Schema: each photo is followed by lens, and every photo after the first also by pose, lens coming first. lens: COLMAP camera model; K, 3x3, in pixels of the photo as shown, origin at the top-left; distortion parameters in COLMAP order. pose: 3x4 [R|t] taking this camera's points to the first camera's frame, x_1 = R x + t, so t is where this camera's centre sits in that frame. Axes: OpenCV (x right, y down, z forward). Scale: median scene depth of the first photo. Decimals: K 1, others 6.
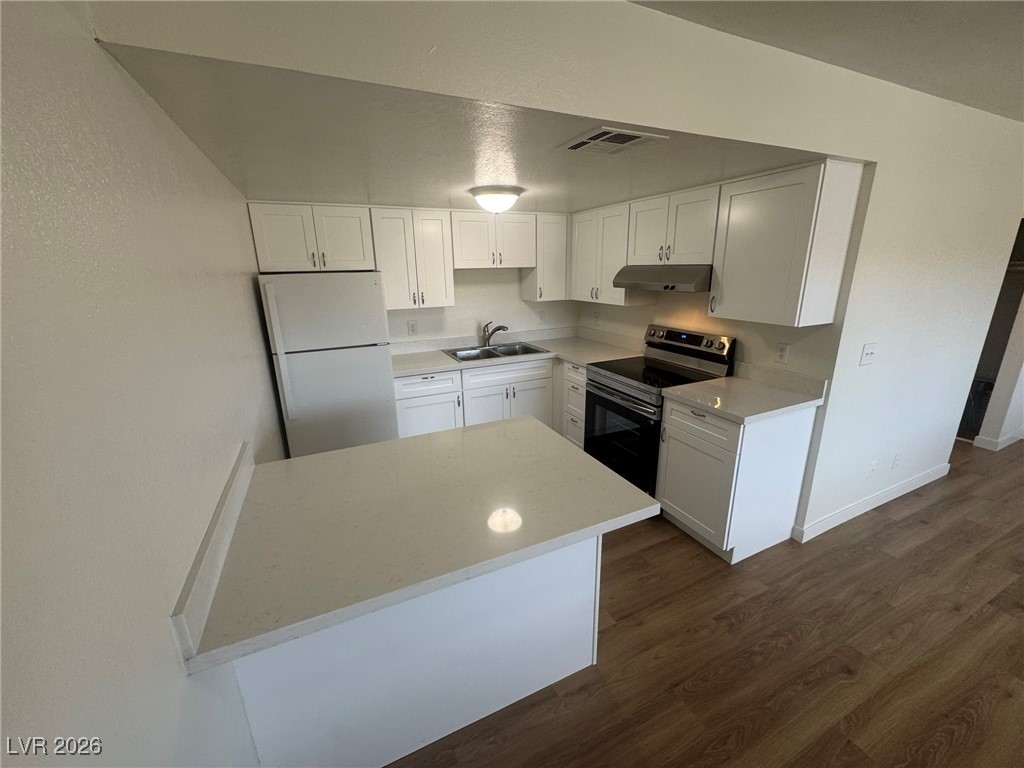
lens RADIAL K [[407.4, 0, 511.6], [0, 407.4, 380.3], [0, 0, 1]] dist [-0.002222, 0.000263]
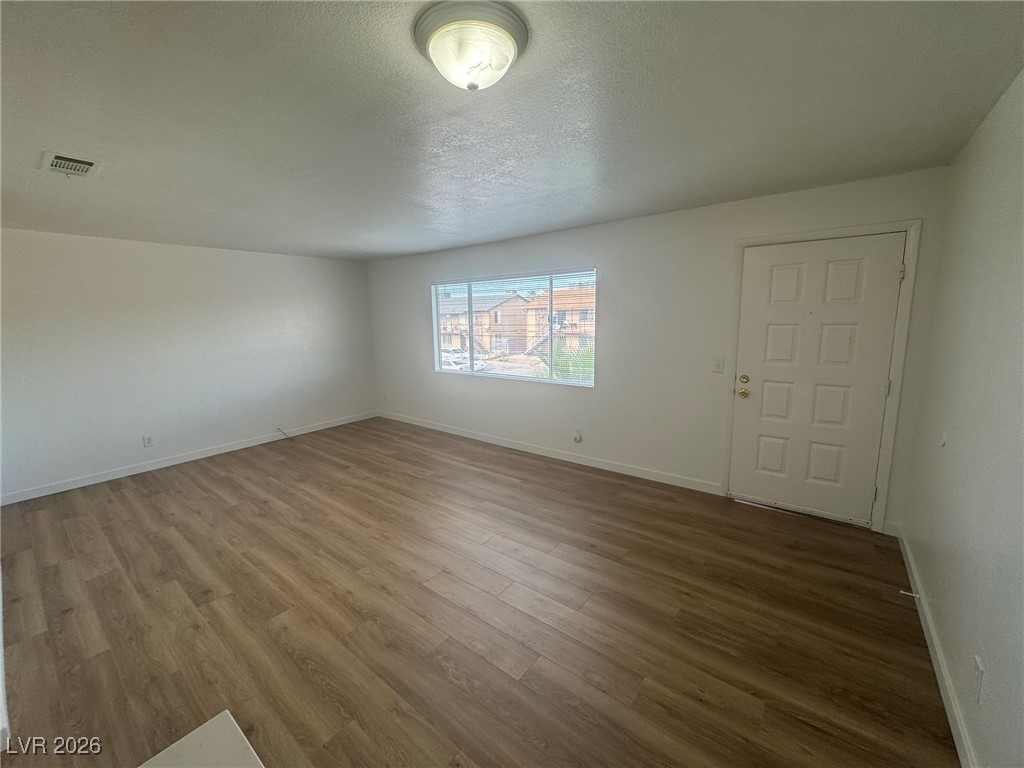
lens RADIAL K [[407.4, 0, 511.6], [0, 407.4, 380.3], [0, 0, 1]] dist [-0.002222, 0.000263]
pose [[-0.451106, -0.111318, 0.885501, -0.095869], [0.270795, 0.928343, 0.254656, -0.056022], [-0.850396, 0.354666, -0.388636, 0.304722]]
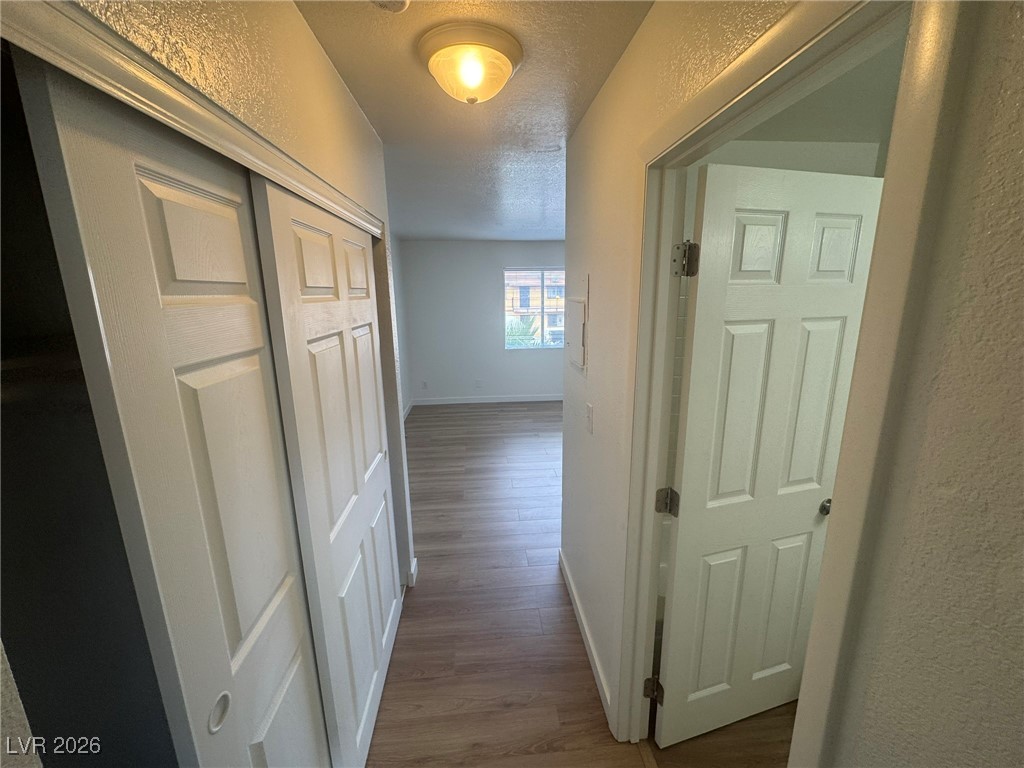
lens RADIAL K [[407.4, 0, 511.6], [0, 407.4, 380.3], [0, 0, 1]] dist [-0.002222, 0.000263]
pose [[-0.939283, -0.043079, 0.340428, 0.920550], [0.122195, 0.885061, 0.449150, -0.480802], [-0.320649, 0.463478, -0.826059, 1.575299]]
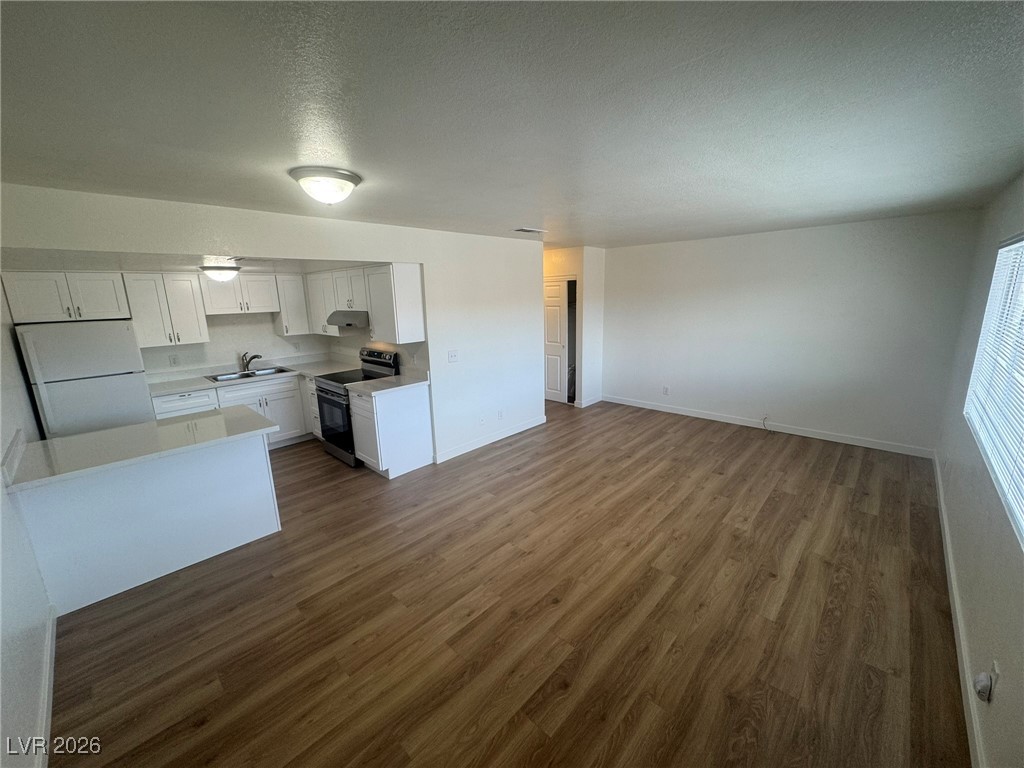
lens RADIAL K [[407.4, 0, 511.6], [0, 407.4, 380.3], [0, 0, 1]] dist [-0.002222, 0.000263]
pose [[0.930493, -0.082466, 0.356906, 0.321469], [0.107844, 0.992819, -0.051761, 0.129162], [-0.350075, 0.086654, 0.932705, -0.635050]]
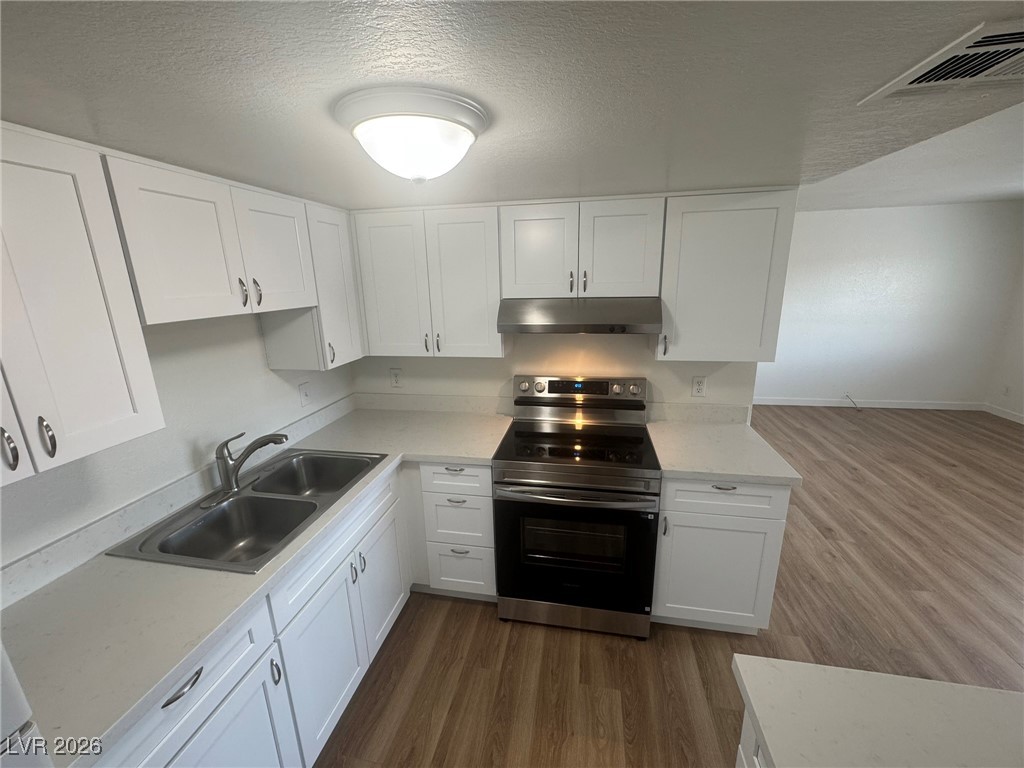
lens RADIAL K [[407.4, 0, 511.6], [0, 407.4, 380.3], [0, 0, 1]] dist [-0.002222, 0.000263]
pose [[0.583173, -0.195950, 0.788361, -0.253920], [0.232581, 0.970121, 0.069080, -0.190567], [-0.778341, 0.143072, 0.611322, 0.586019]]
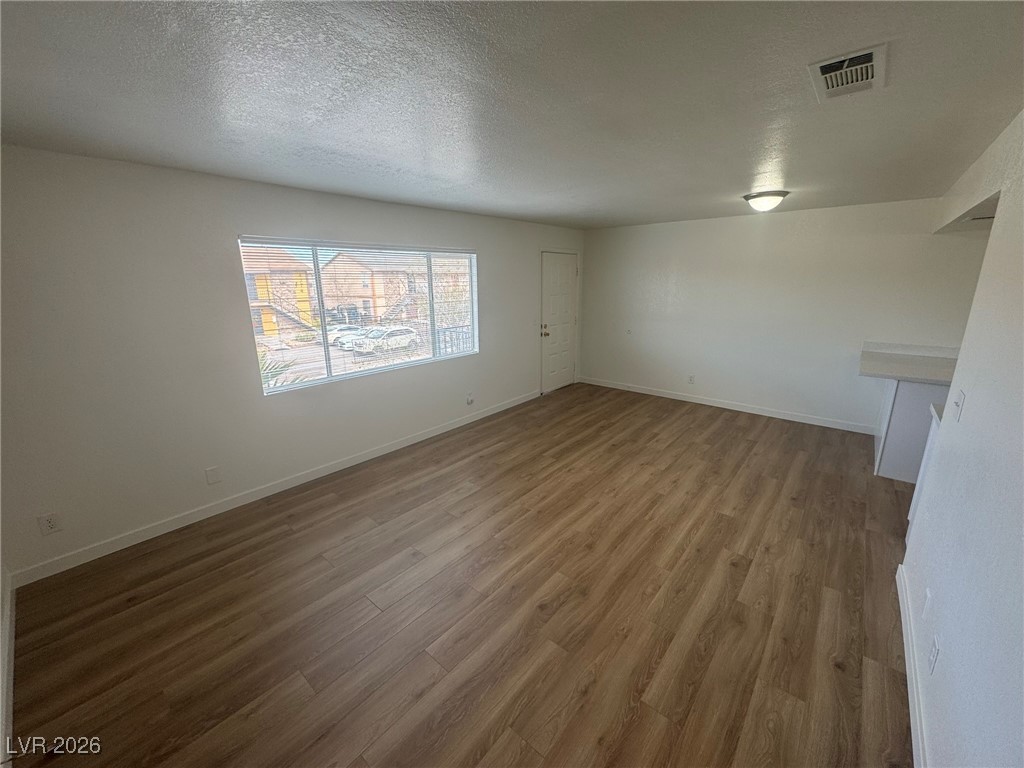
lens RADIAL K [[407.4, 0, 511.6], [0, 407.4, 380.3], [0, 0, 1]] dist [-0.002222, 0.000263]
pose [[-0.909411, 0.129372, -0.395264, 1.462480], [-0.085978, 0.871377, 0.483023, -0.308777], [0.406913, 0.473250, -0.781317, 0.910782]]
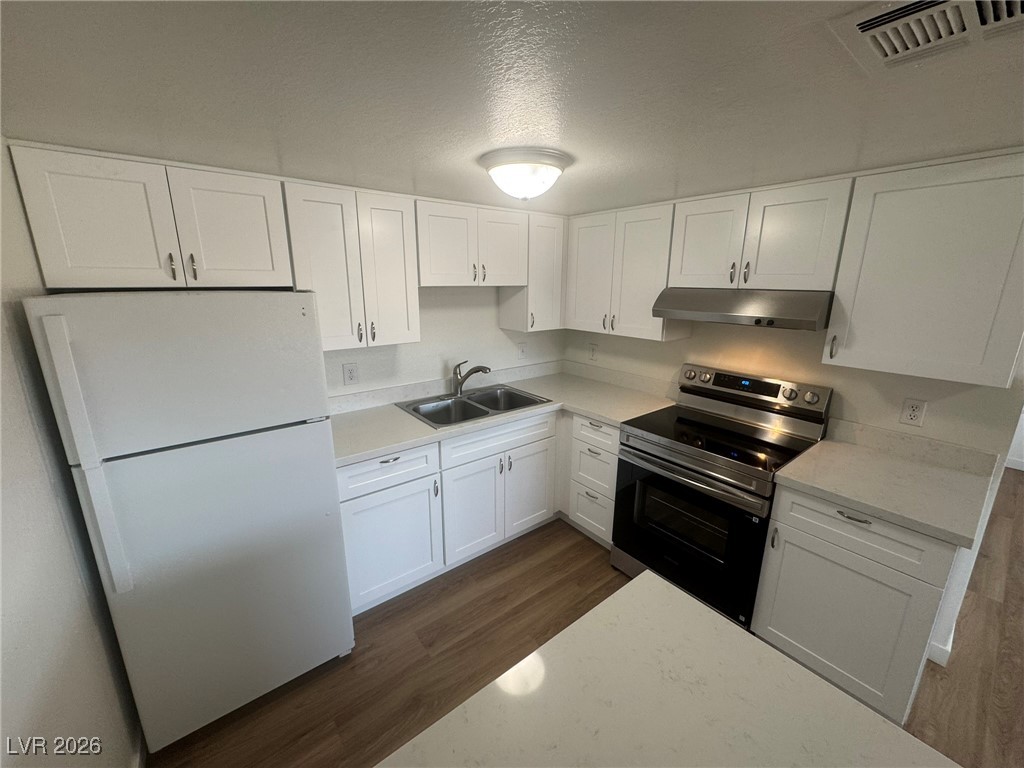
lens RADIAL K [[407.4, 0, 511.6], [0, 407.4, 380.3], [0, 0, 1]] dist [-0.002222, 0.000263]
pose [[0.973358, -0.032686, 0.226947, -0.159712], [0.039891, 0.998833, -0.027234, -0.102912], [-0.225792, 0.035561, 0.973526, 0.345185]]
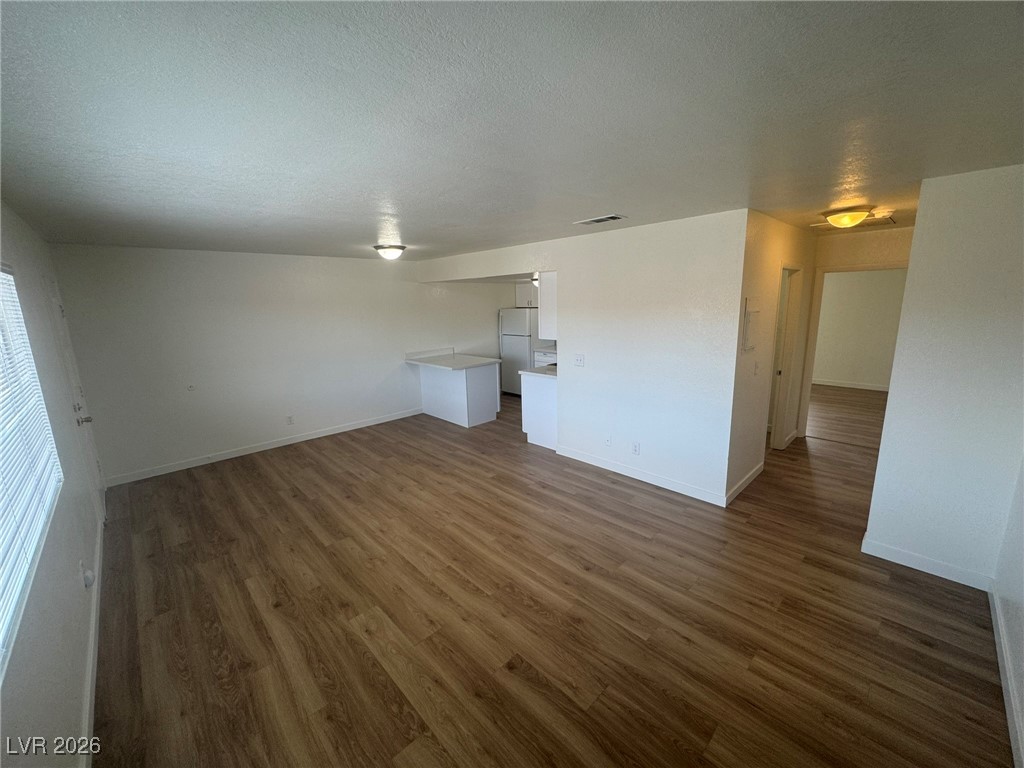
lens RADIAL K [[407.4, 0, 511.6], [0, 407.4, 380.3], [0, 0, 1]] dist [-0.002222, 0.000263]
pose [[0.323290, 0.194241, -0.926150, 1.868337], [-0.237046, 0.964126, 0.119460, -0.092787], [0.916129, 0.180920, 0.357737, 0.034299]]
